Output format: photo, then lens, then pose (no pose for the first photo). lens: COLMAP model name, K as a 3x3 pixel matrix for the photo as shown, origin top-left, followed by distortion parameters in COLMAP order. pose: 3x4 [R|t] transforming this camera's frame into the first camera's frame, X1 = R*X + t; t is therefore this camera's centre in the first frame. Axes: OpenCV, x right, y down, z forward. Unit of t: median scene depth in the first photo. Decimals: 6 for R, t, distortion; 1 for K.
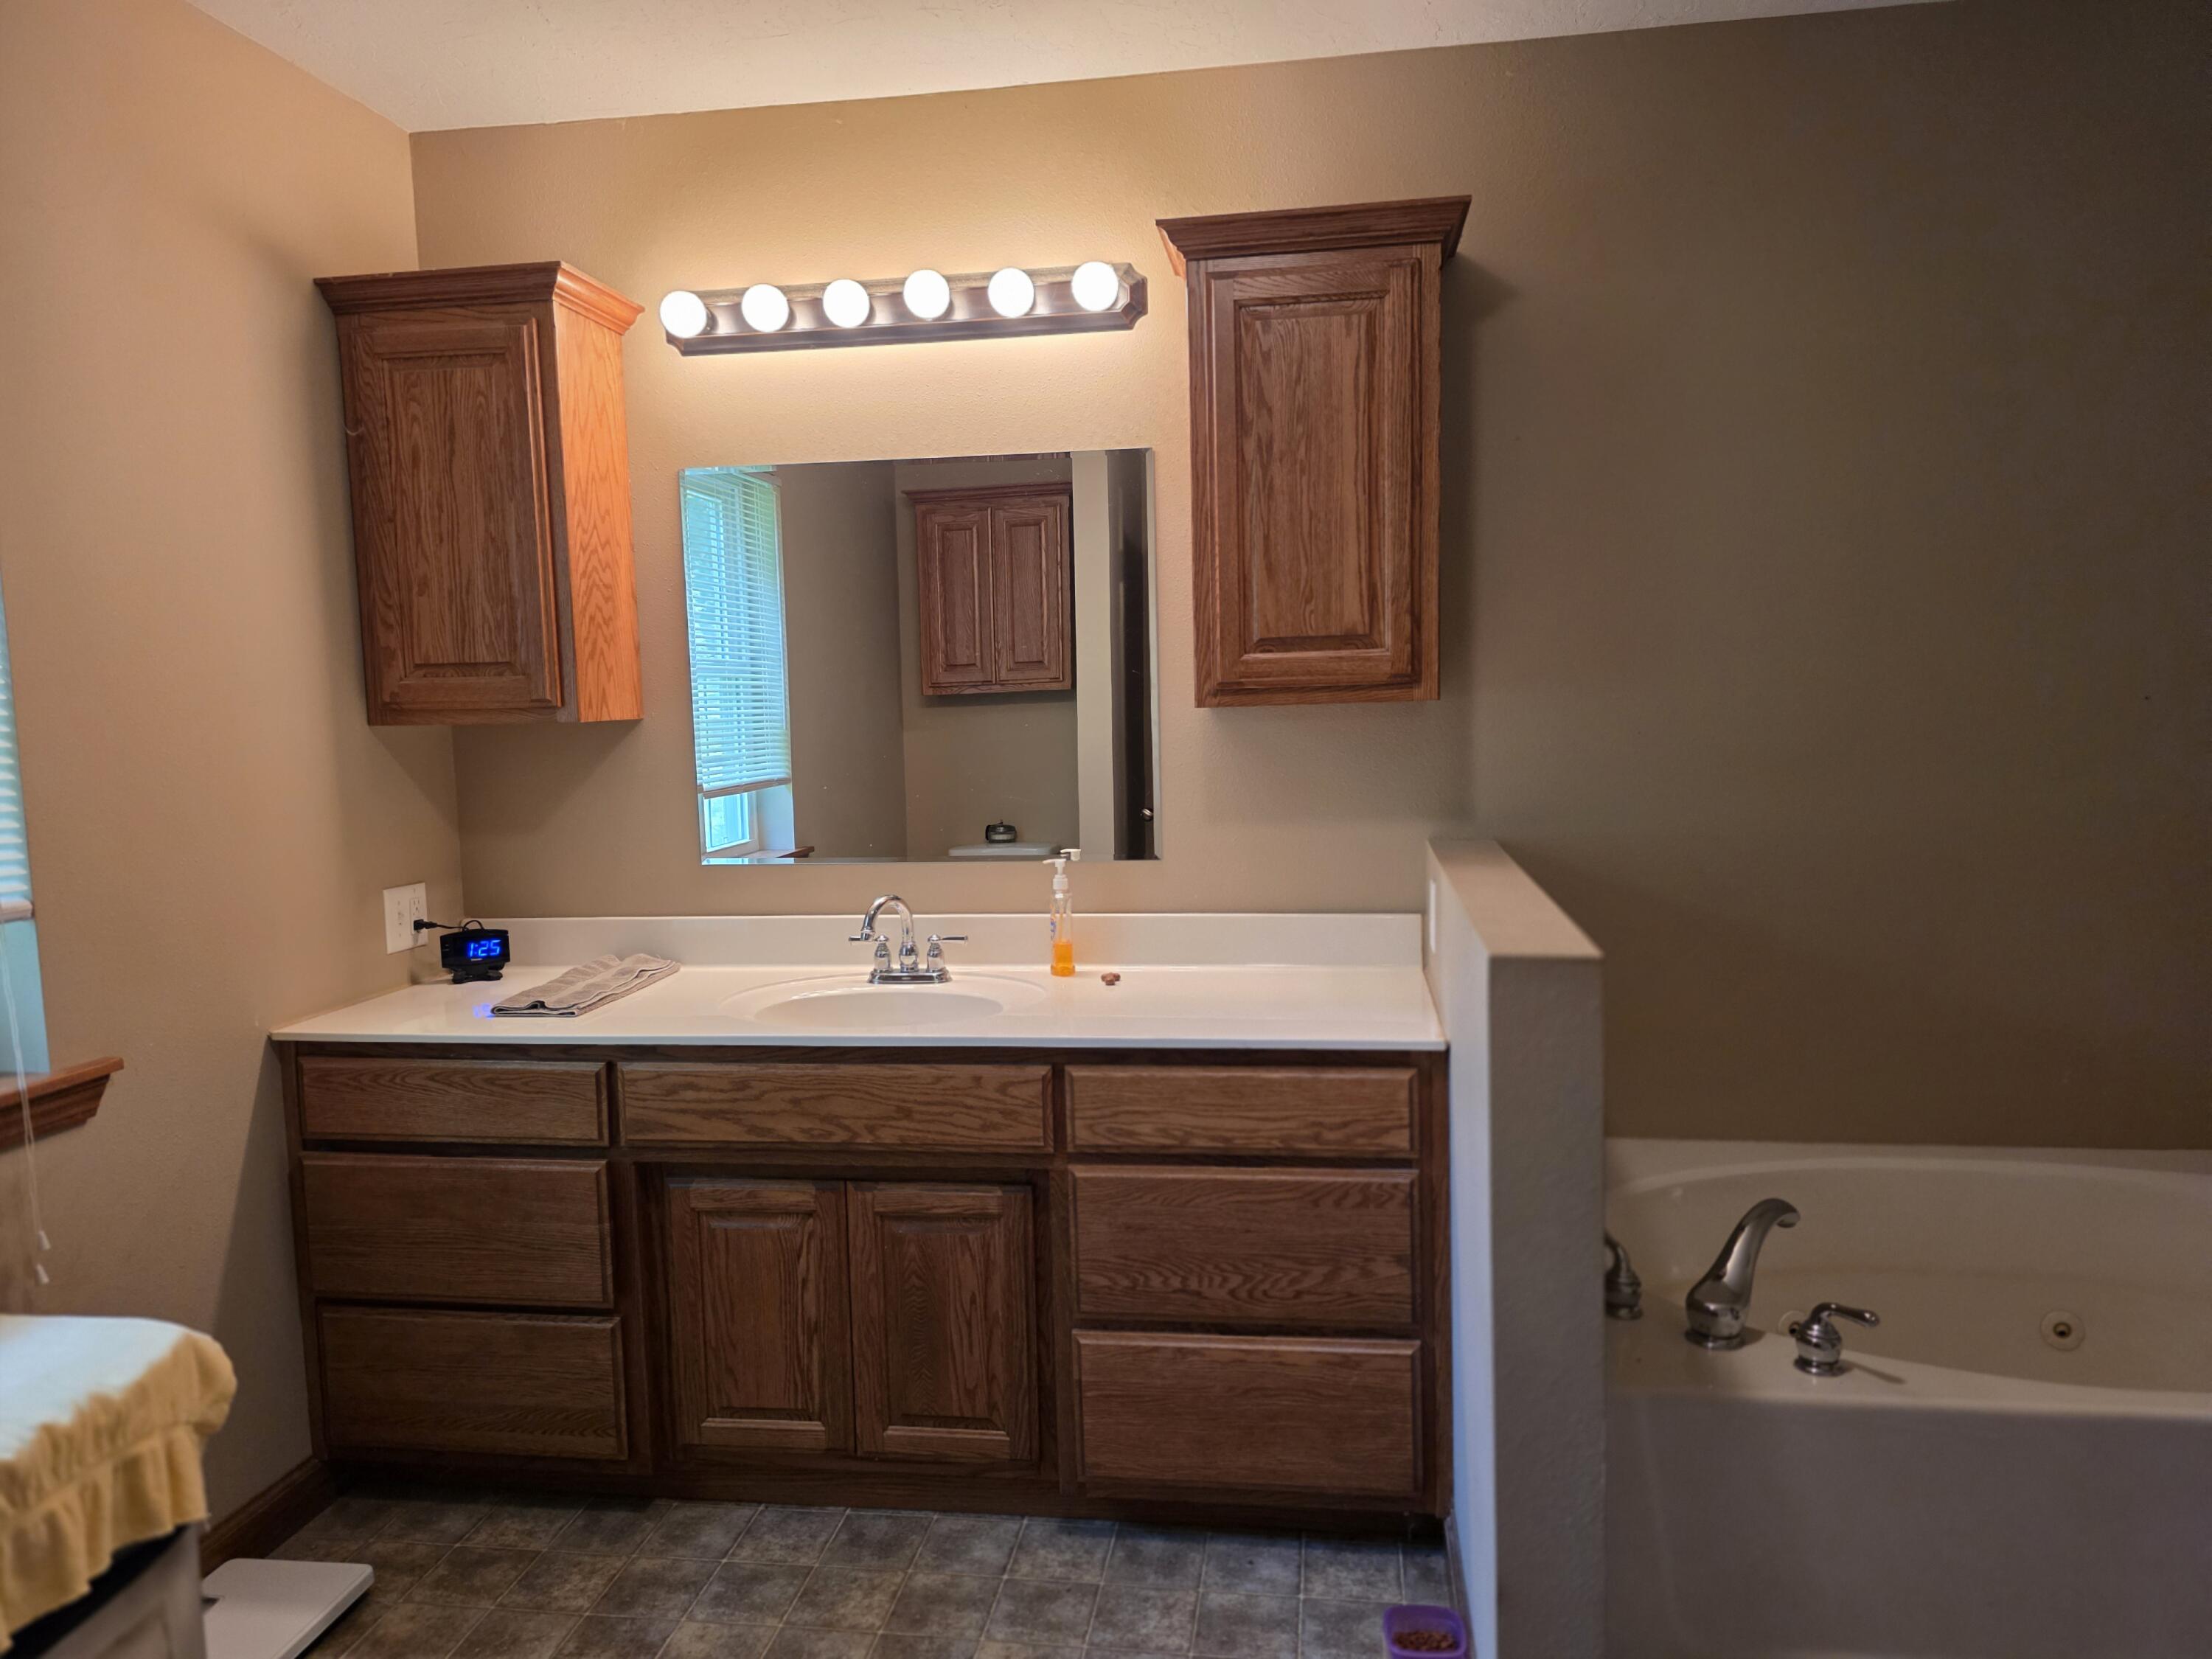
lens RADIAL K [[1485.6, 0, 1120.2], [0, 1485.6, 845.7], [0, 0, 1]] dist [0.054845, -0.049459]
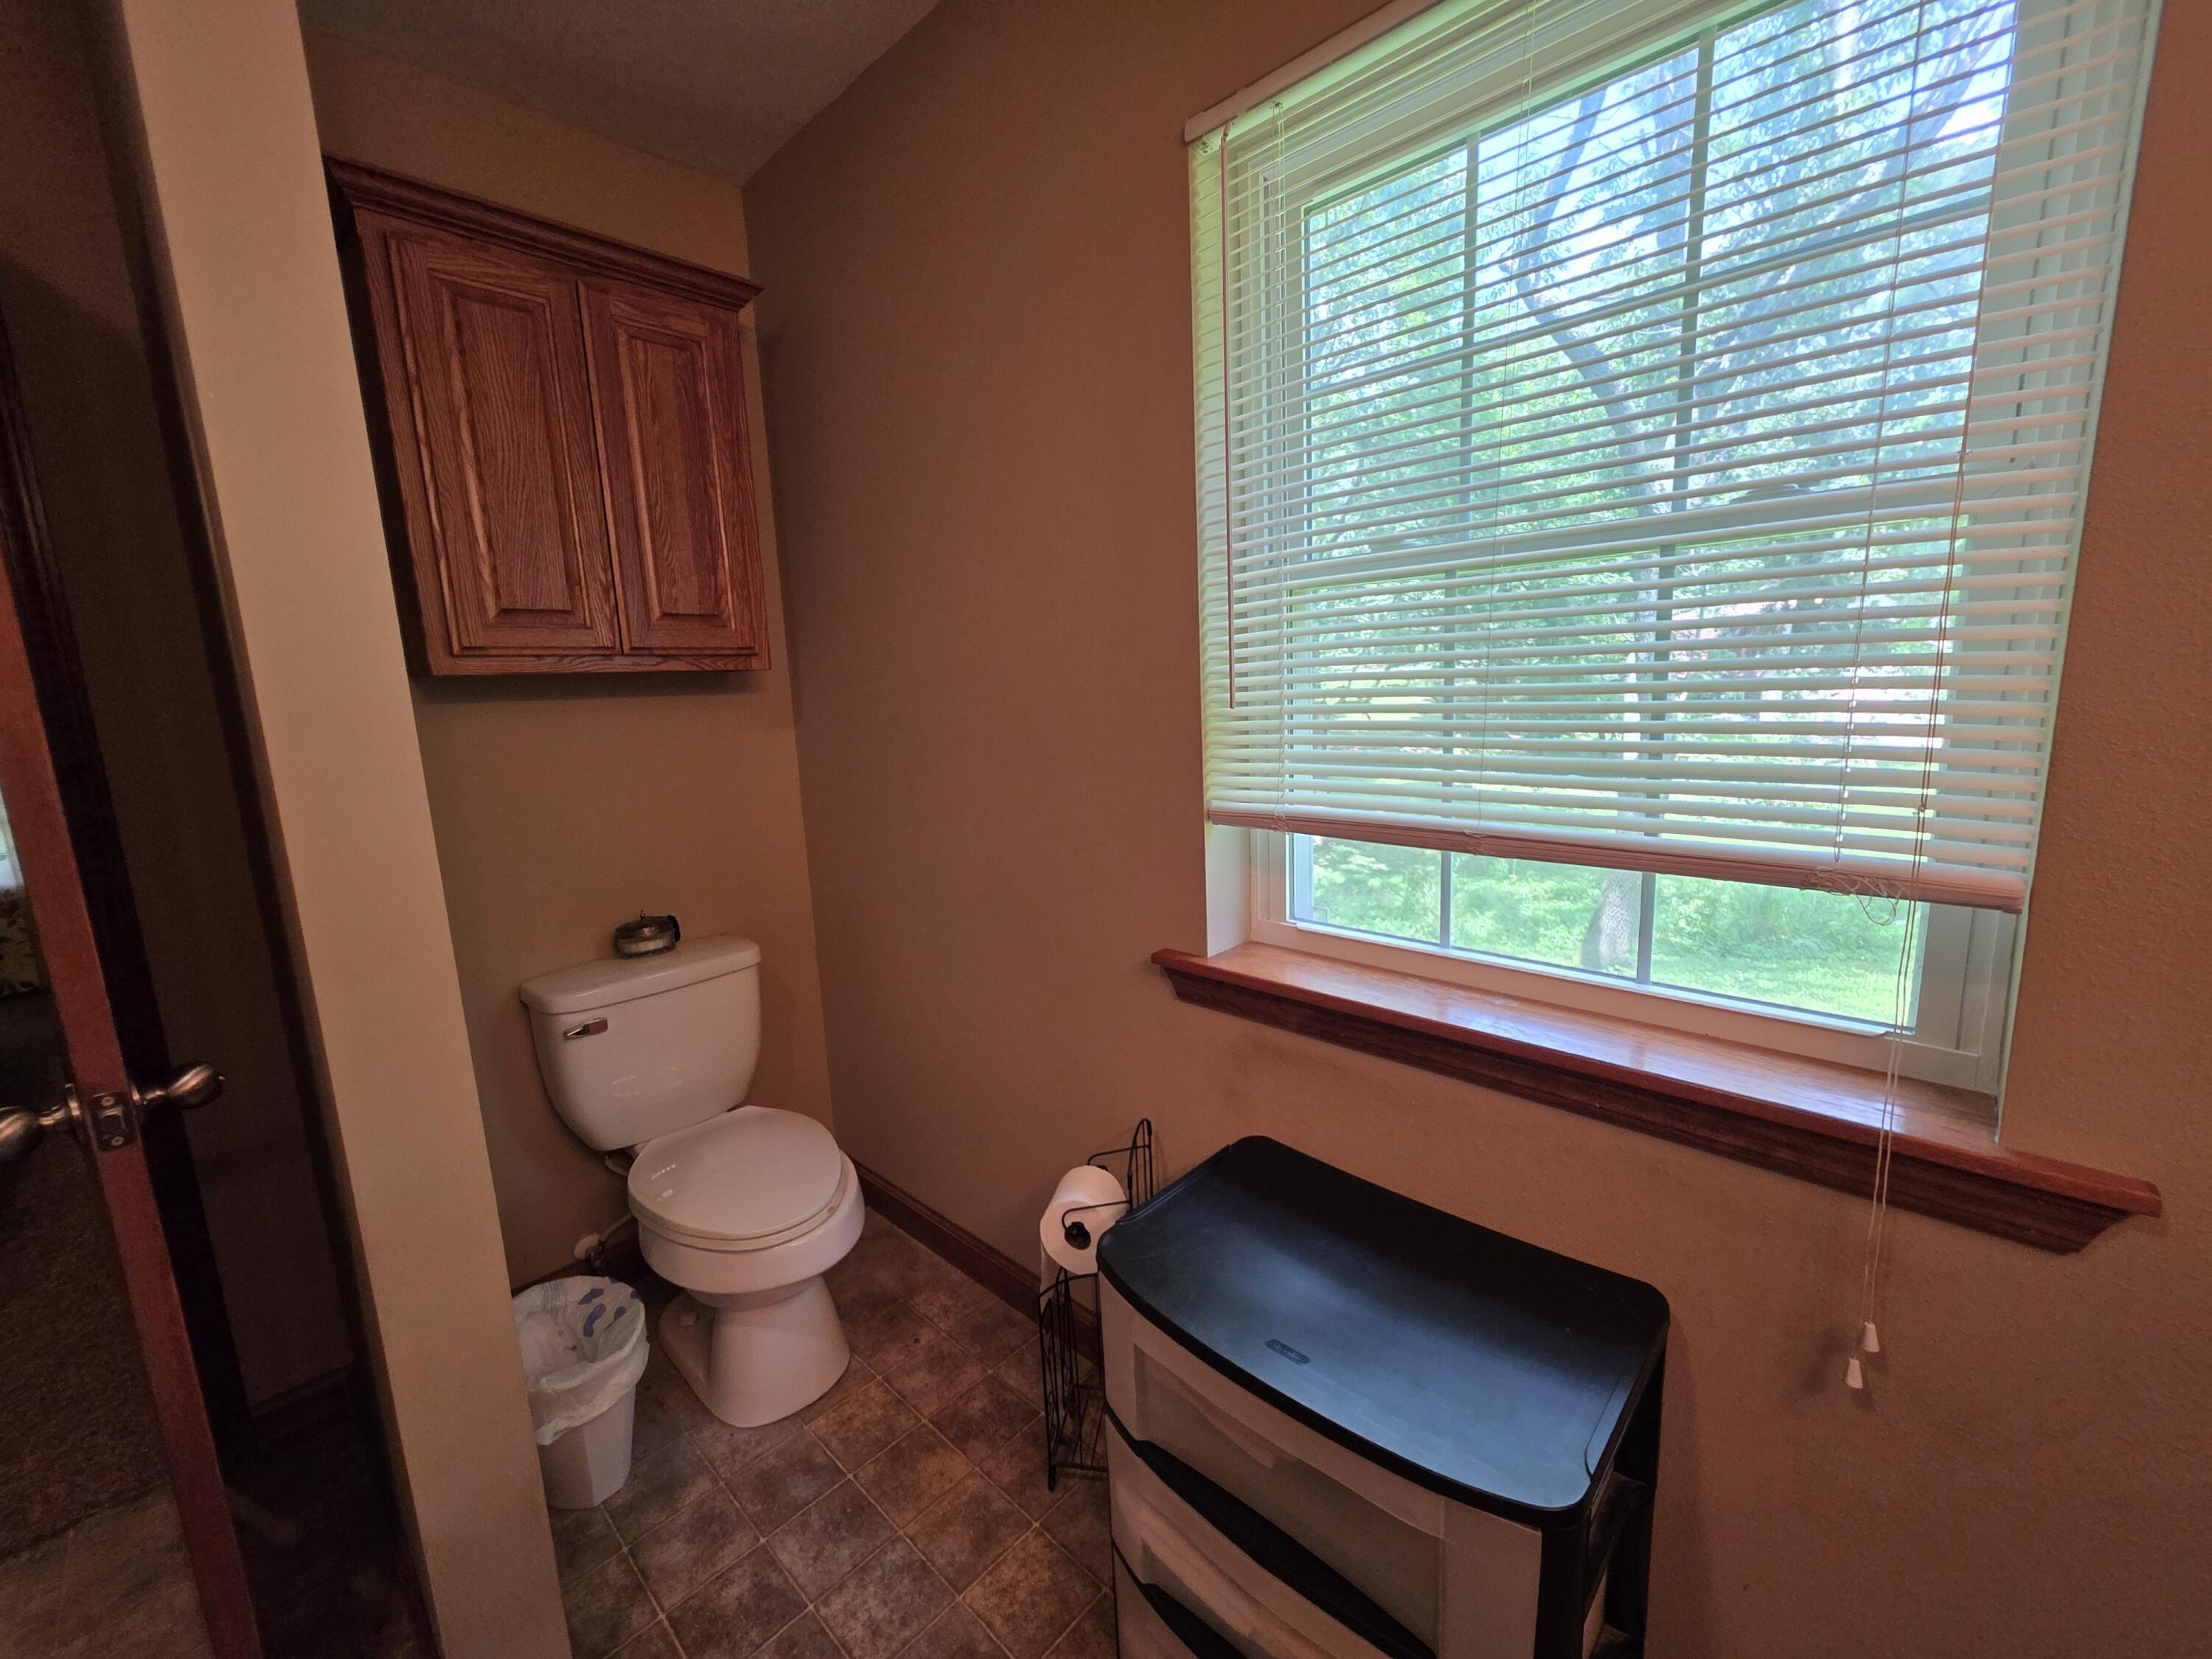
lens RADIAL K [[882.4, 0, 1111.1], [0, 882.4, 826.4], [0, 0, 1]] dist [0.001230, -0.000069]
pose [[-0.579029, 0.149546, -0.801474, -0.163081], [-0.059403, 0.972683, 0.224408, -0.042371], [0.813140, 0.177549, -0.554328, 0.736260]]
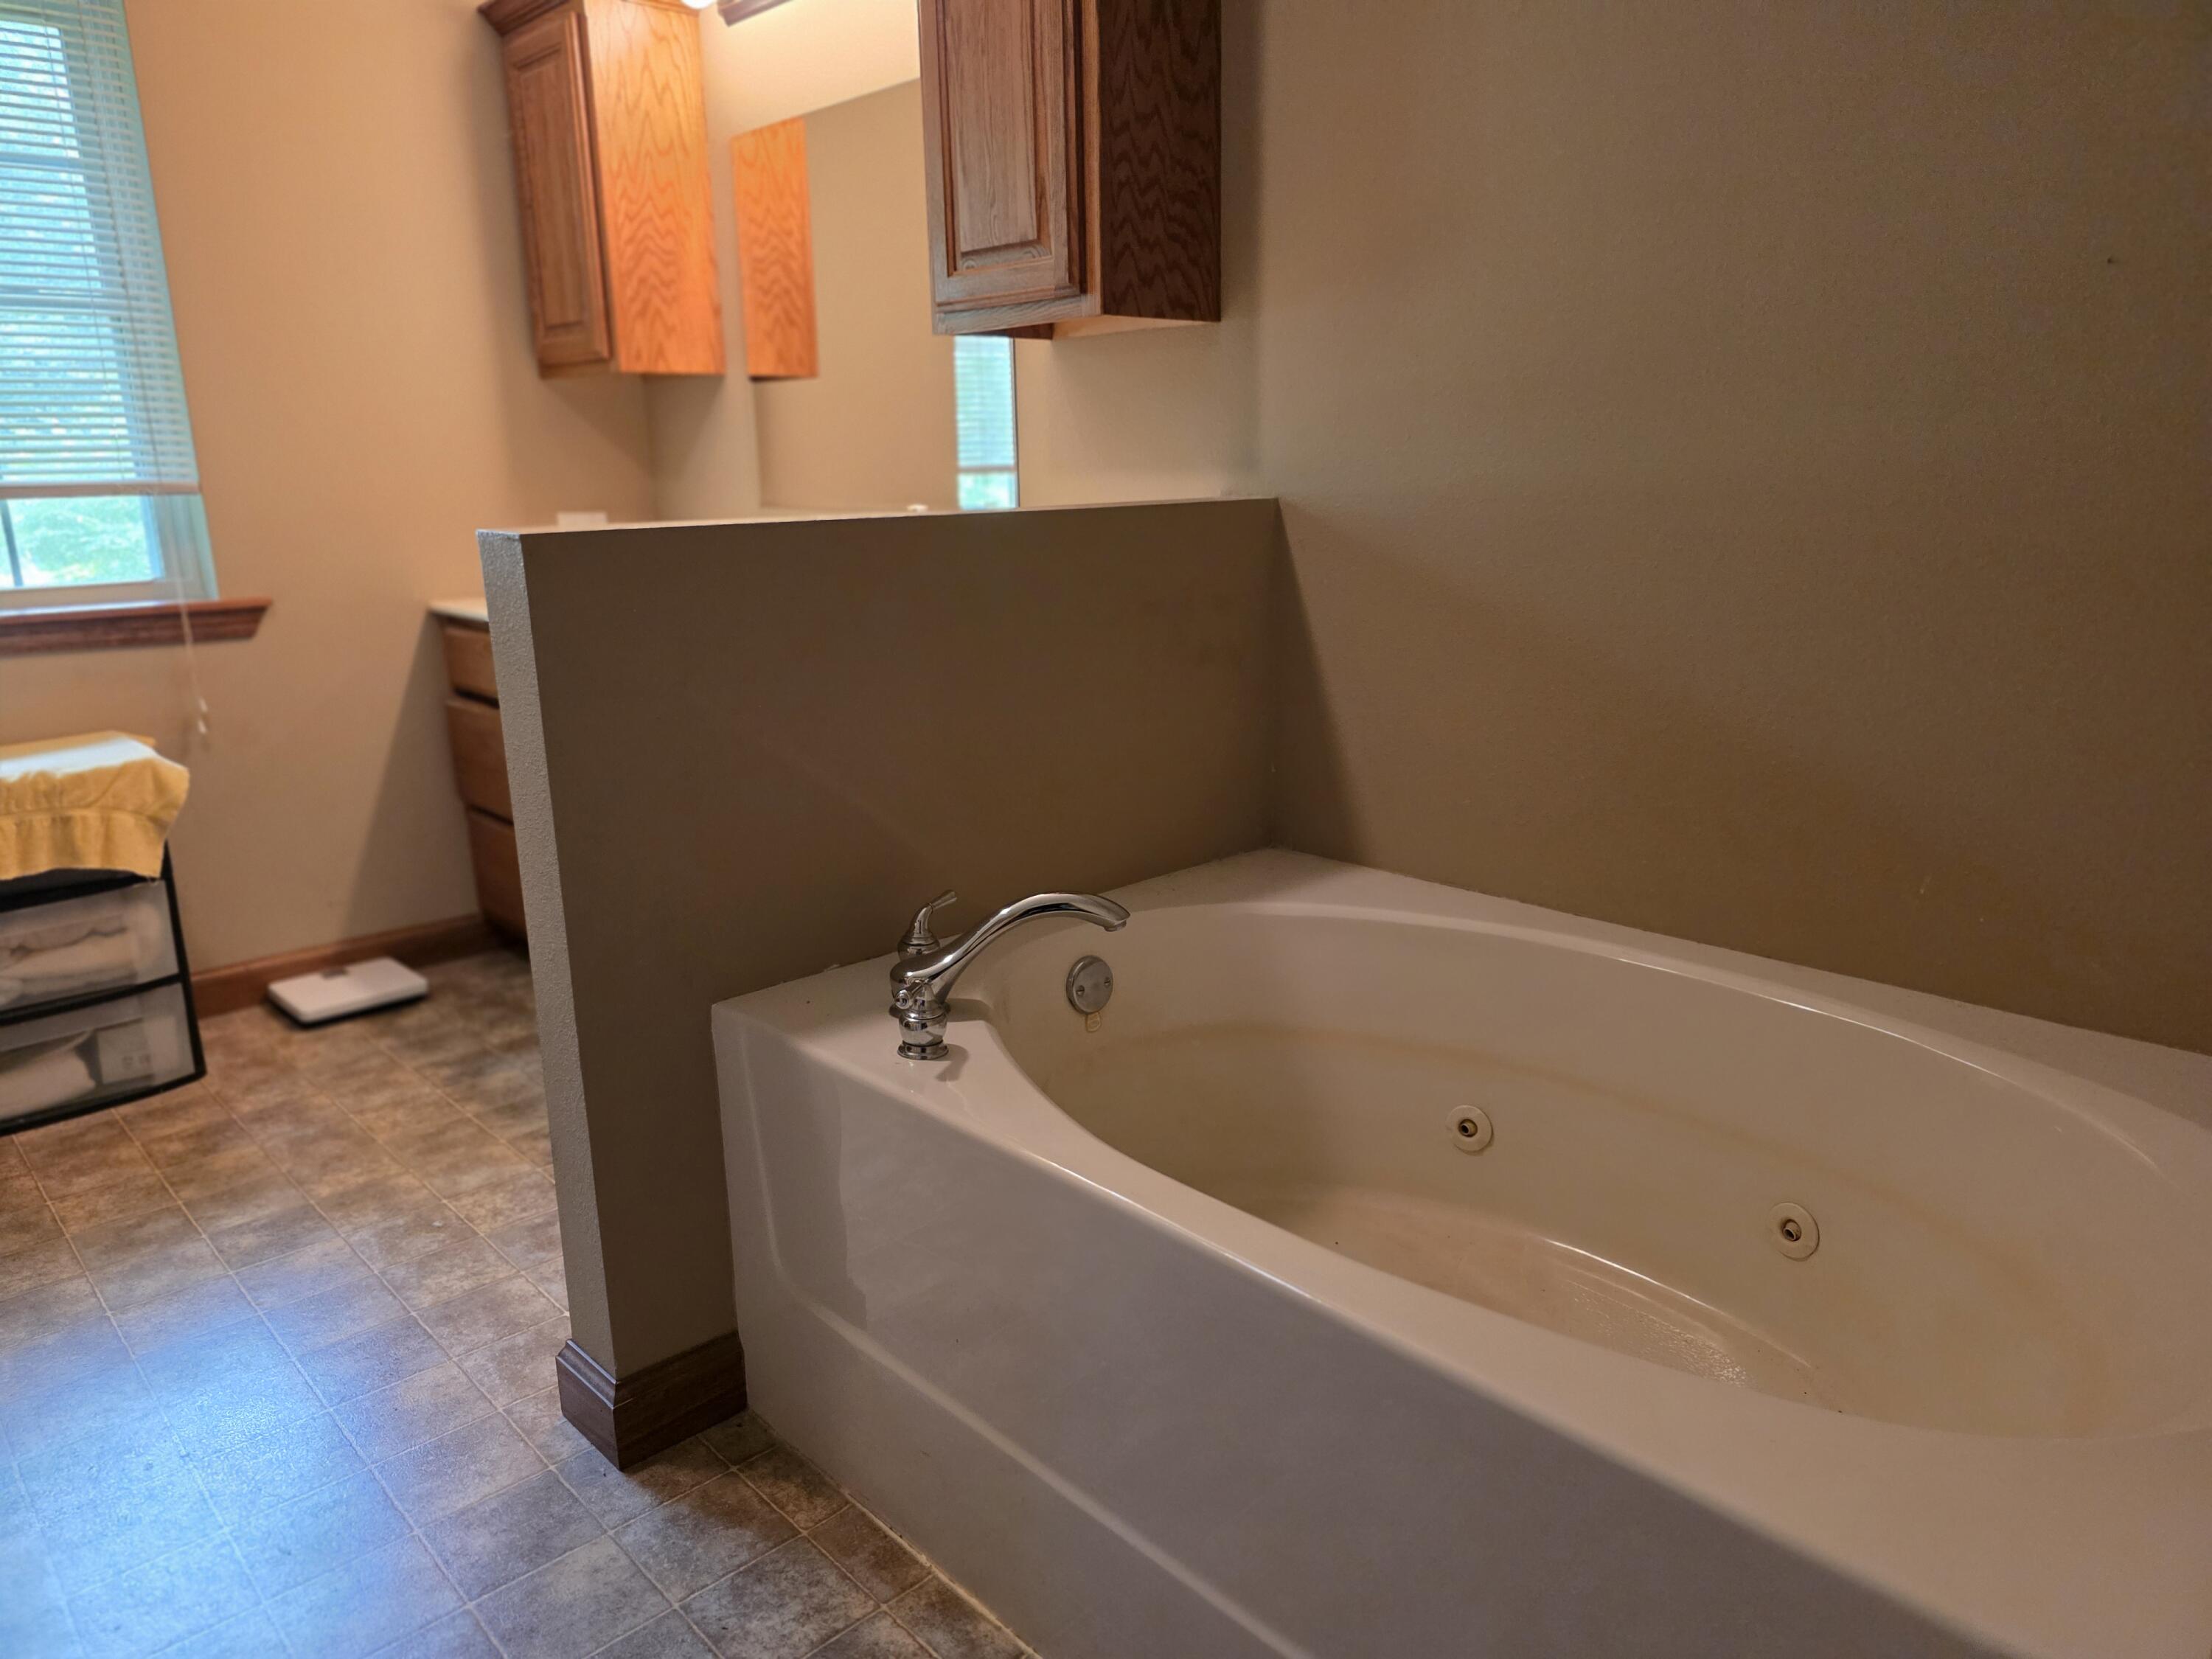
lens RADIAL K [[1488.4, 0, 1106.0], [0, 1488.4, 829.5], [0, 0, 1]] dist [0.047699, -0.057371]
pose [[0.779471, 0.162395, -0.605024, 0.797471], [-0.065223, 0.981604, 0.179444, 0.040353], [0.623034, -0.100410, 0.775723, 0.301747]]
